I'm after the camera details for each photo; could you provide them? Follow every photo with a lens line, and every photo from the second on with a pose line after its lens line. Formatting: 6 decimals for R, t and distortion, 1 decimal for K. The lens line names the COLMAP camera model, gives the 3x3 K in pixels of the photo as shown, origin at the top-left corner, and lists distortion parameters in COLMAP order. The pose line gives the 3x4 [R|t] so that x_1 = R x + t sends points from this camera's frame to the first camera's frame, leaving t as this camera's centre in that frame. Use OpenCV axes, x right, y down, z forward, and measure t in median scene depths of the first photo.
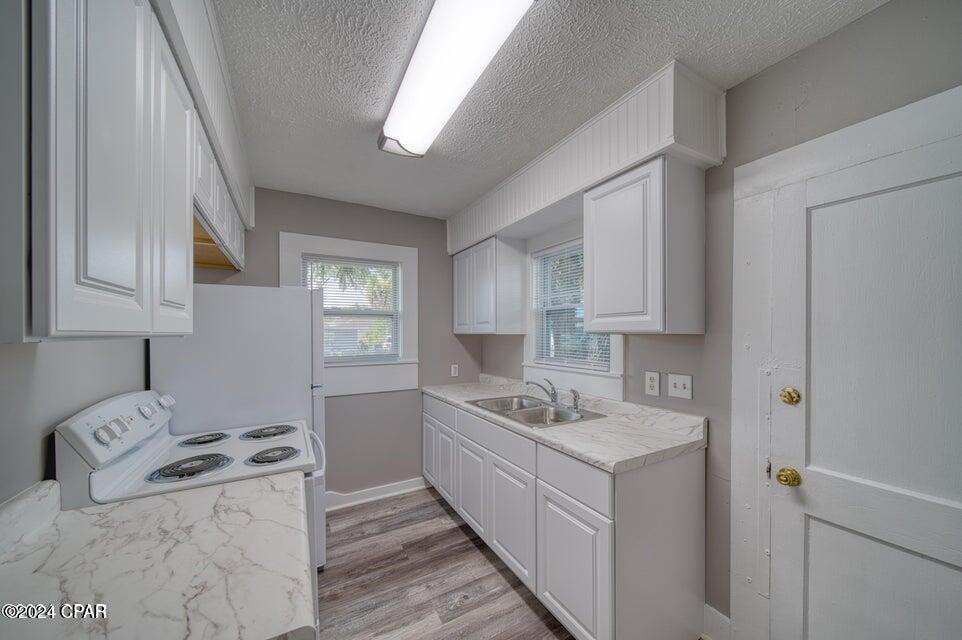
lens RADIAL K [[346.2, 0, 483.6], [0, 346.2, 333.3], [0, 0, 1]] dist [0.001907, -0.000090]
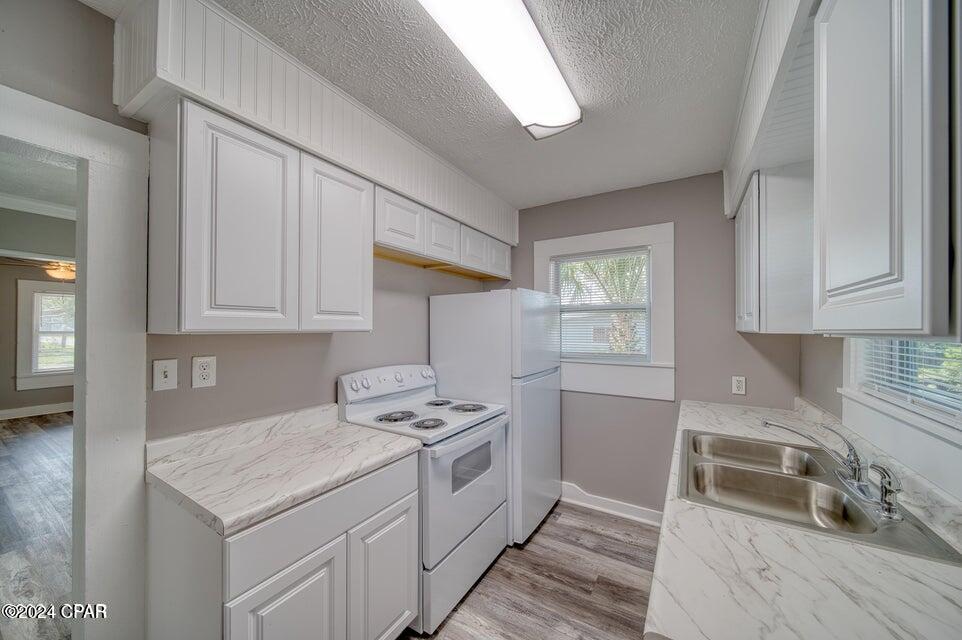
lens RADIAL K [[340.3, 0, 486.4], [0, 340.3, 324.2], [0, 0, 1]] dist [0.001765, -0.000219]
pose [[0.486827, -0.005567, -0.873481, 0.386578], [-0.003912, 0.999956, -0.008553, -0.007335], [0.873490, 0.007581, 0.486784, 0.352285]]
